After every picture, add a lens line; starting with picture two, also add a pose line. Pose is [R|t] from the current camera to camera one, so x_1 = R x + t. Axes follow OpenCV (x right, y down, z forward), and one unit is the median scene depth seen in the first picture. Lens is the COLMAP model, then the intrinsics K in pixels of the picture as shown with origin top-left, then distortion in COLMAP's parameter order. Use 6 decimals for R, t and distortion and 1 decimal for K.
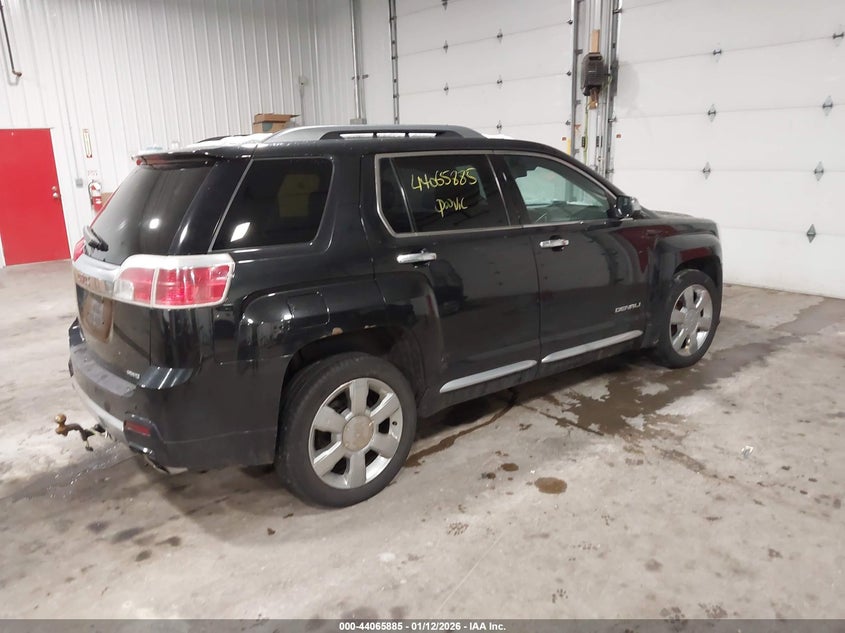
lens RADIAL K [[661.8, 0, 408.1], [0, 661.8, 312.2], [0, 0, 1]] dist [-0.005314, -0.011238]
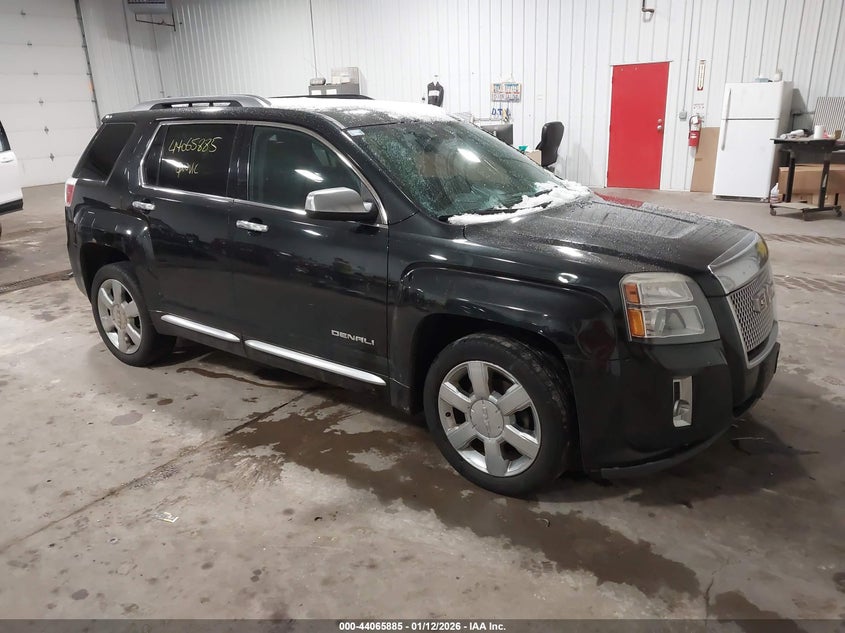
lens RADIAL K [[661.8, 0, 408.1], [0, 661.8, 312.2], [0, 0, 1]] dist [-0.005314, -0.011238]
pose [[0.273705, 0.313535, -0.909275, 1.093527], [-0.203251, 0.942881, 0.263941, -0.261718], [0.940093, 0.112569, 0.321798, 0.867519]]
